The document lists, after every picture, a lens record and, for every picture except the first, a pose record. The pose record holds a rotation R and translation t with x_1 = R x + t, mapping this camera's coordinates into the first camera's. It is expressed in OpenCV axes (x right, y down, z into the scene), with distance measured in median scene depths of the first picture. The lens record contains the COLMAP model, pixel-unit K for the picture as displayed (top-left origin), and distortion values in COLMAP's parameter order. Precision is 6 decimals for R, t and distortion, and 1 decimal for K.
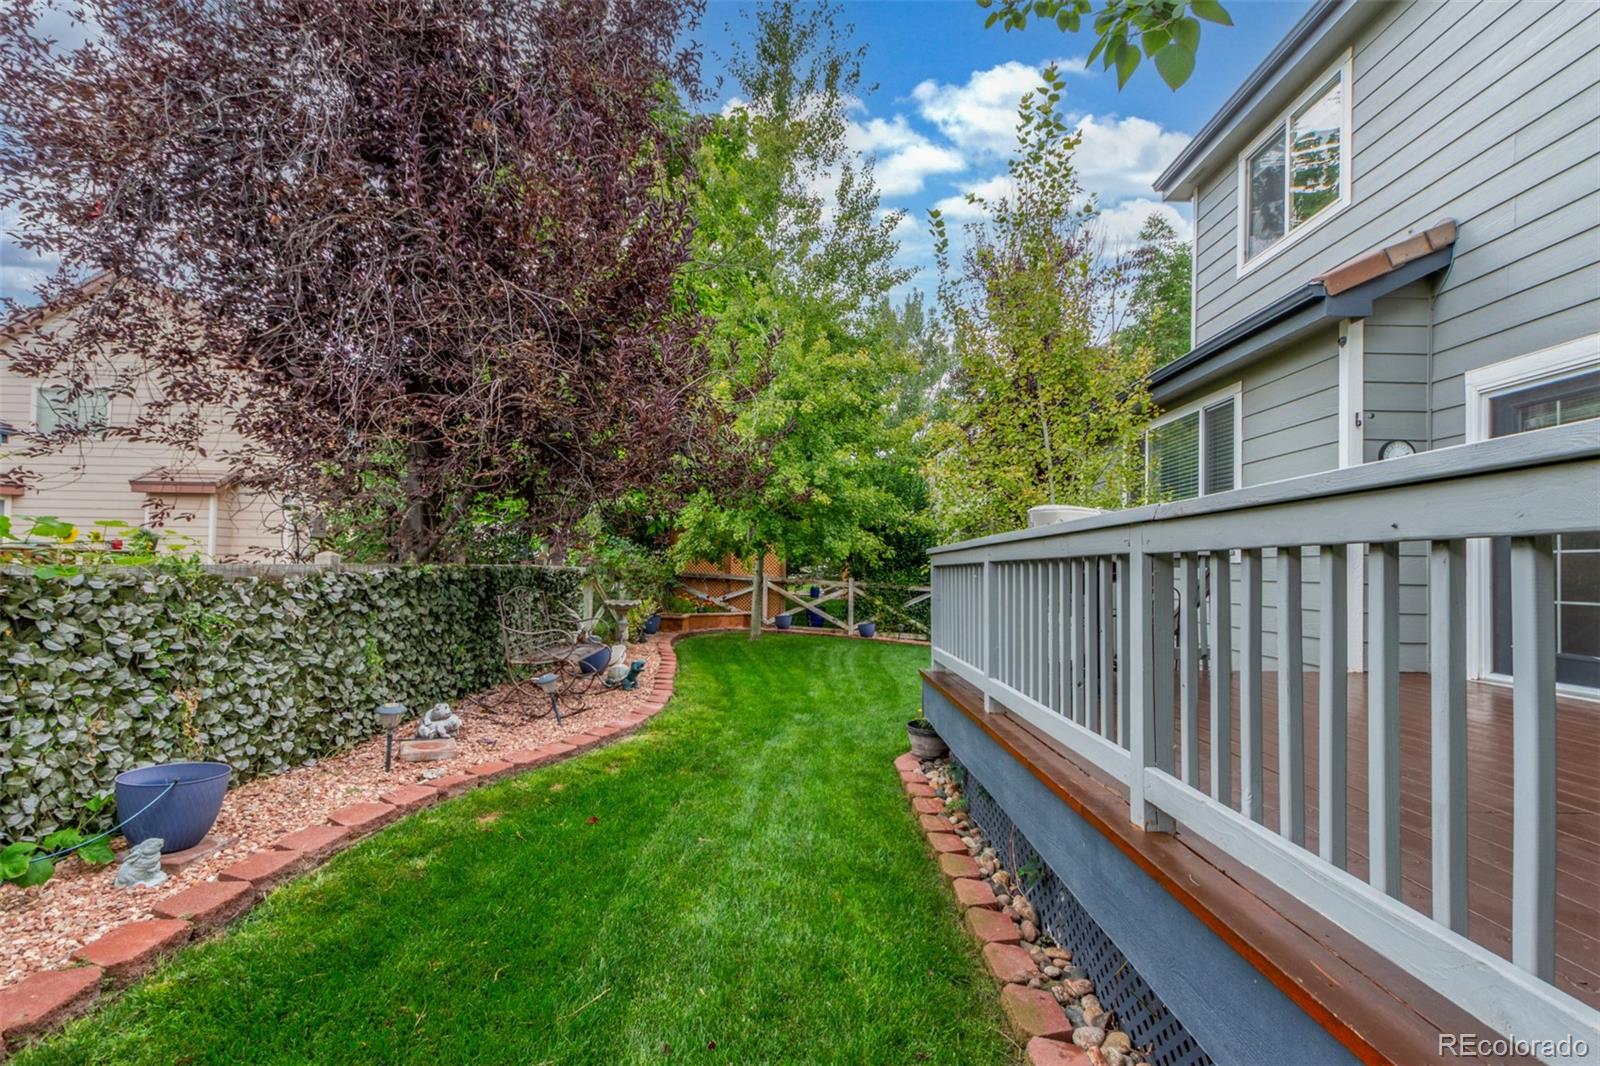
lens RADIAL K [[748.2, 0, 810.4], [0, 748.2, 550.1], [0, 0, 1]] dist [0.005118, -0.000588]
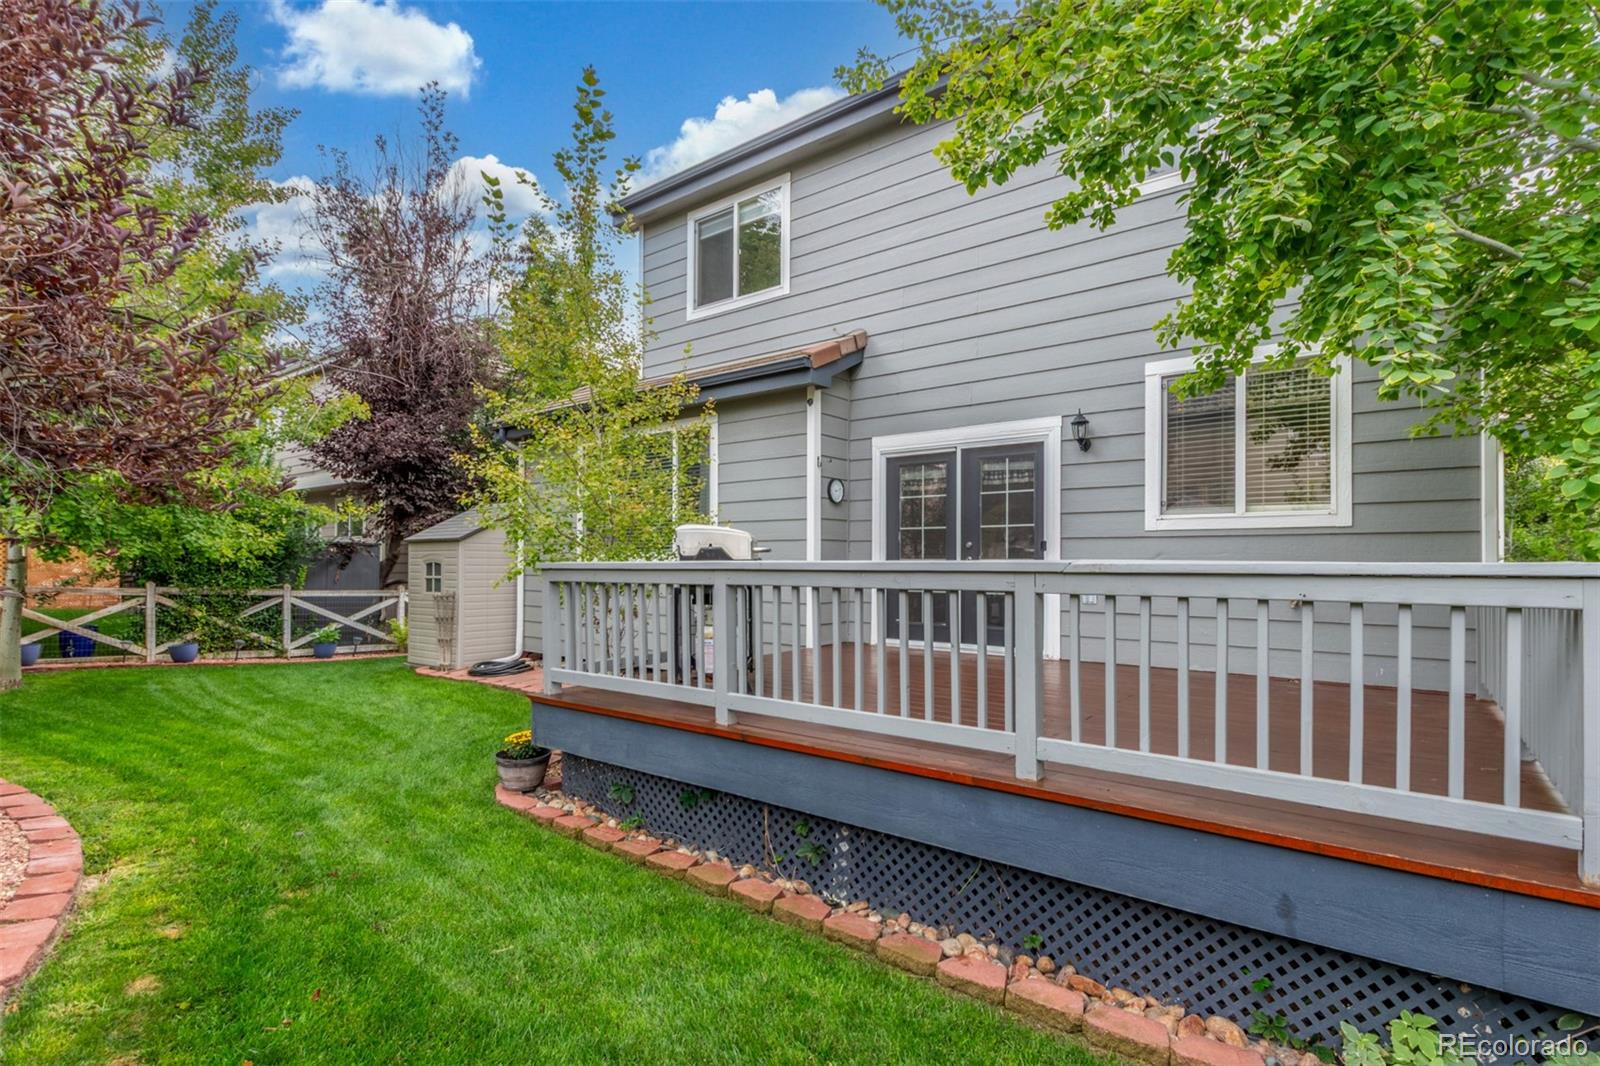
lens RADIAL K [[762.0, 0, 806.1], [0, 762.0, 551.9], [0, 0, 1]] dist [0.015512, -0.007697]
pose [[0.612887, -0.006627, 0.790142, -0.374932], [-0.013127, 0.999741, 0.018567, -0.034982], [-0.790061, -0.021752, 0.612642, 0.164396]]
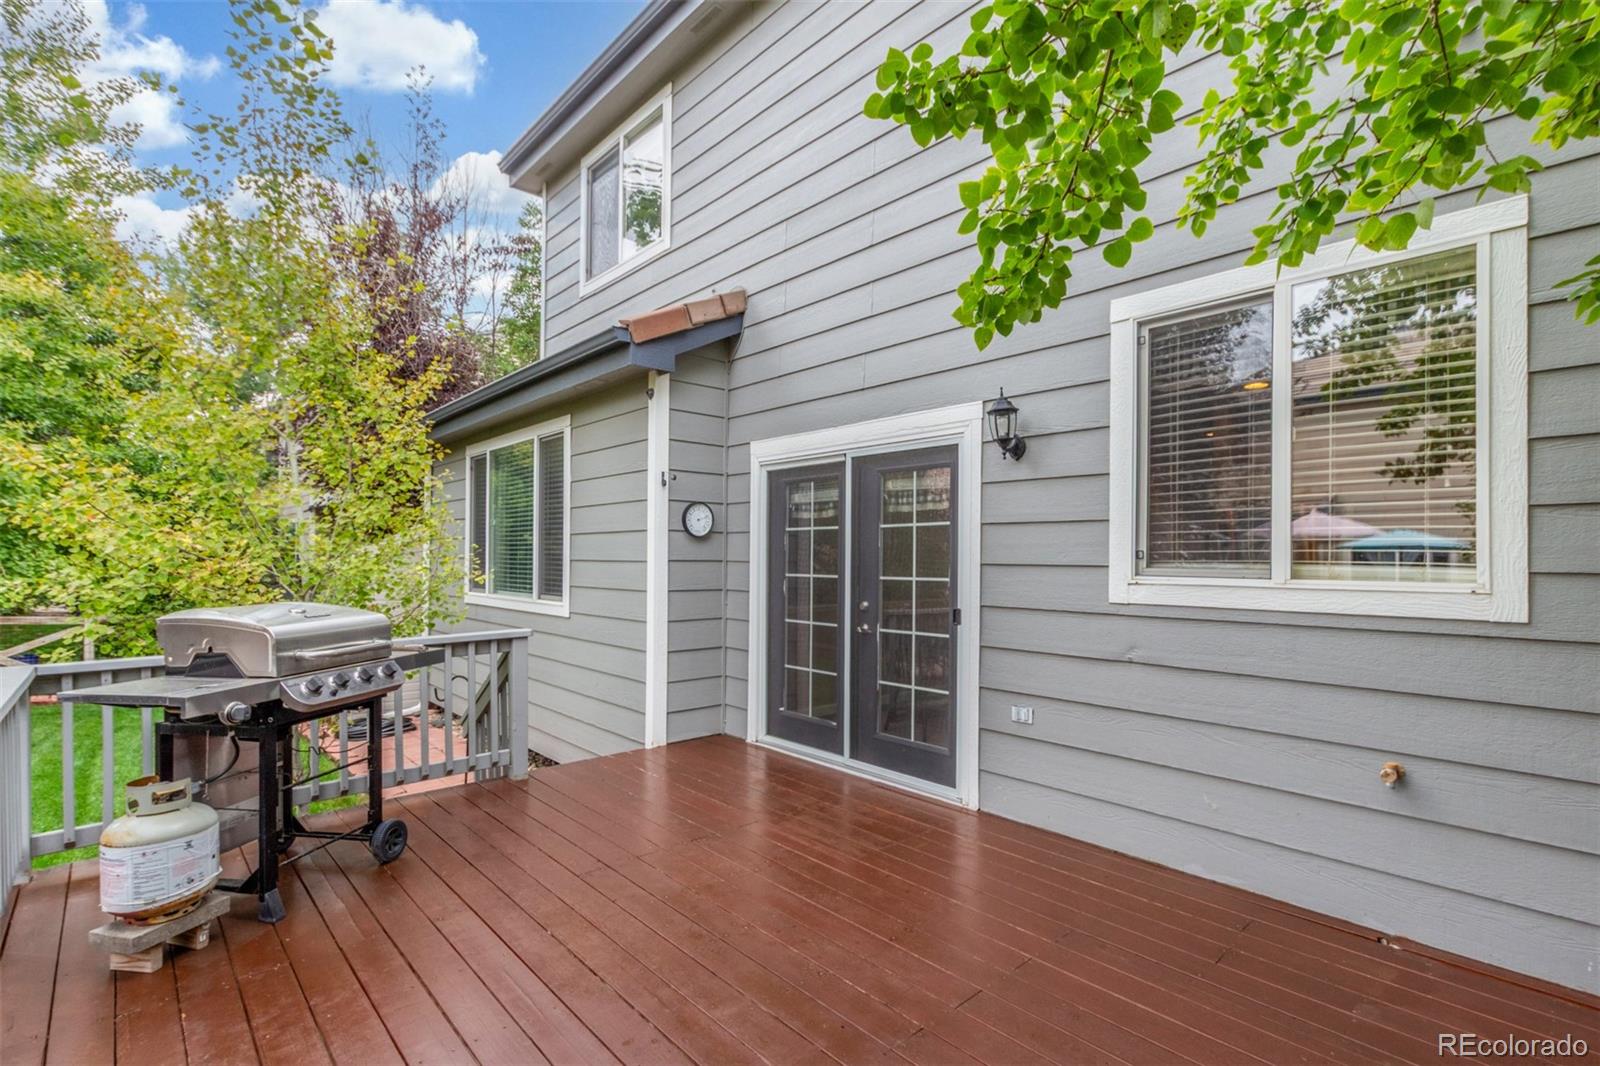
lens RADIAL K [[748.2, 0, 810.4], [0, 748.2, 550.1], [0, 0, 1]] dist [0.005118, -0.000588]
pose [[0.745195, -0.008077, 0.666798, 0.234116], [-0.010621, 0.999656, 0.023979, -0.107409], [-0.666762, -0.024951, 0.744853, 0.168773]]
